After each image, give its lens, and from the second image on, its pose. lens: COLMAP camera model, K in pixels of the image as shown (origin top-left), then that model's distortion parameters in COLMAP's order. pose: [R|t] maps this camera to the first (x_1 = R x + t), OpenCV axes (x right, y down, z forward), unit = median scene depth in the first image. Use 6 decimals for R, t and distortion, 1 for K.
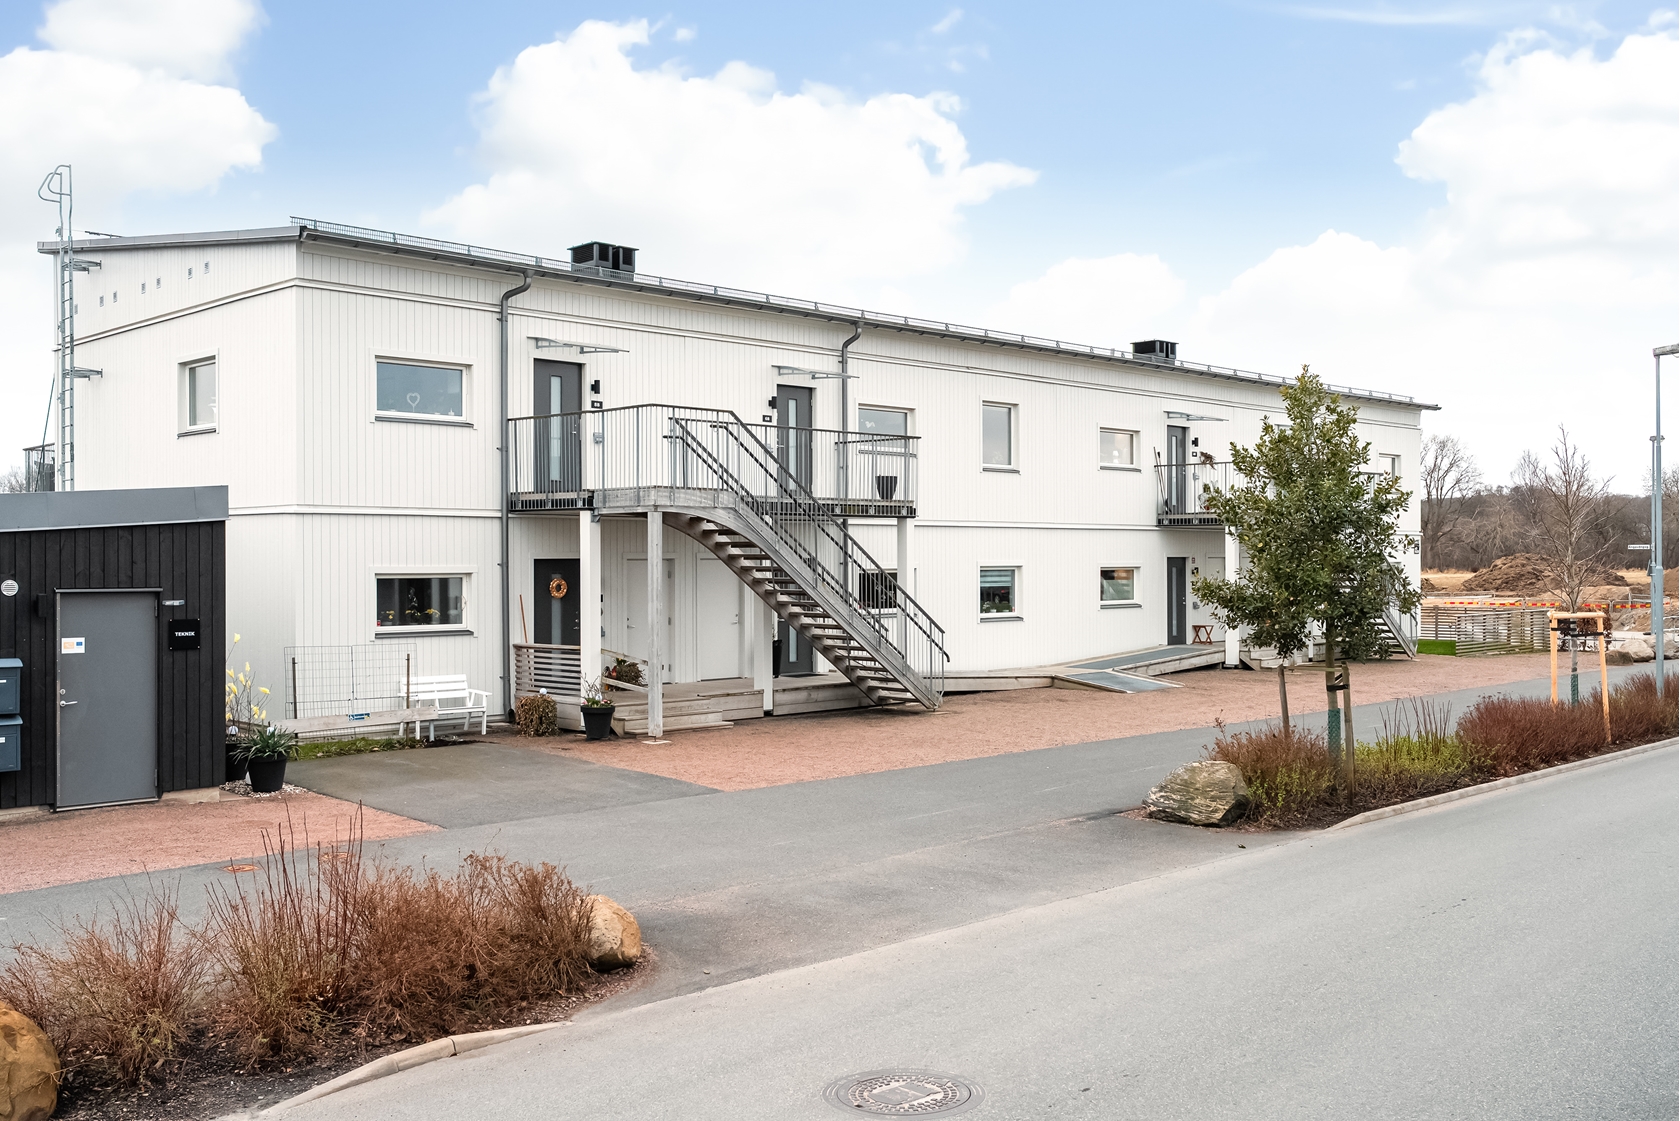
lens RADIAL K [[1587.0, 0, 840.4], [0, 1587.0, 560.1], [0, 0, 1]] dist [-0.000732, 0.000000]
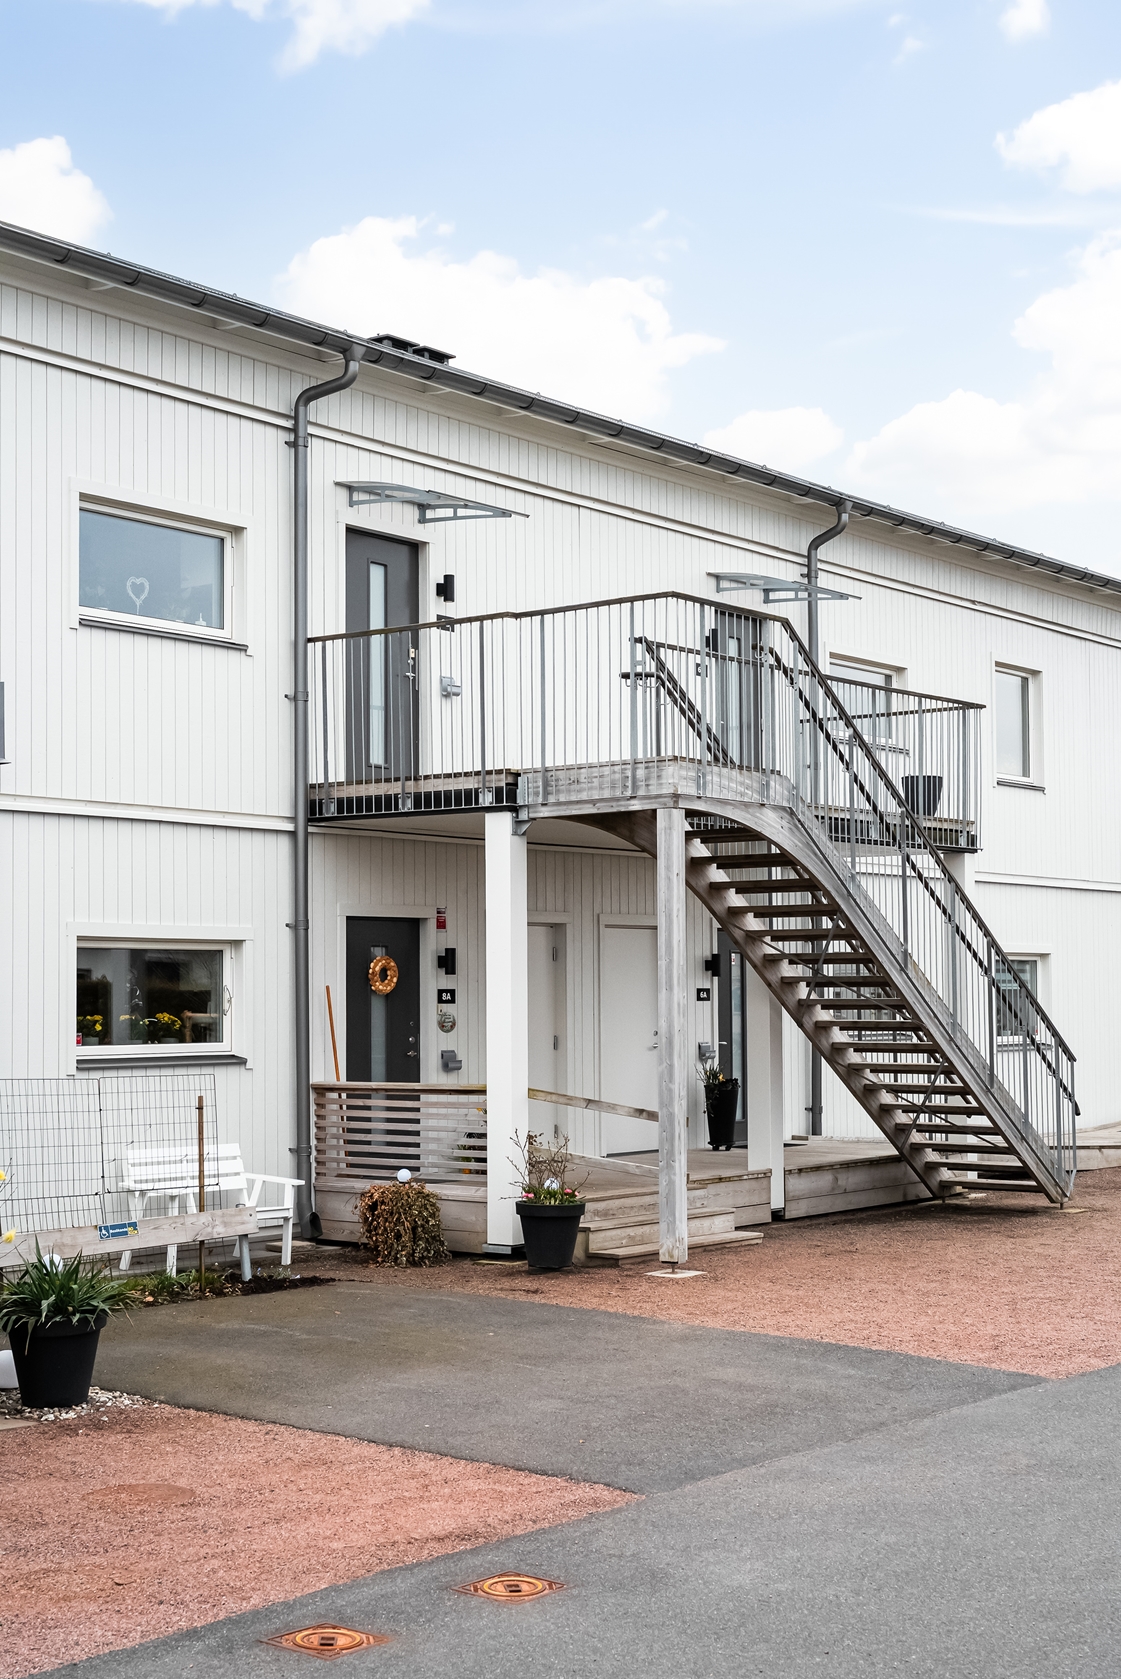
lens RADIAL K [[2321.7, 0, 554.2], [0, 2321.7, 906.4], [0, 0, 1]] dist [-0.023601, 0.000000]
pose [[0.992865, 0.002440, 0.119222, -0.219135], [0.002280, 0.999219, -0.039438, 0.026140], [-0.119225, 0.039428, 0.992084, 0.258369]]
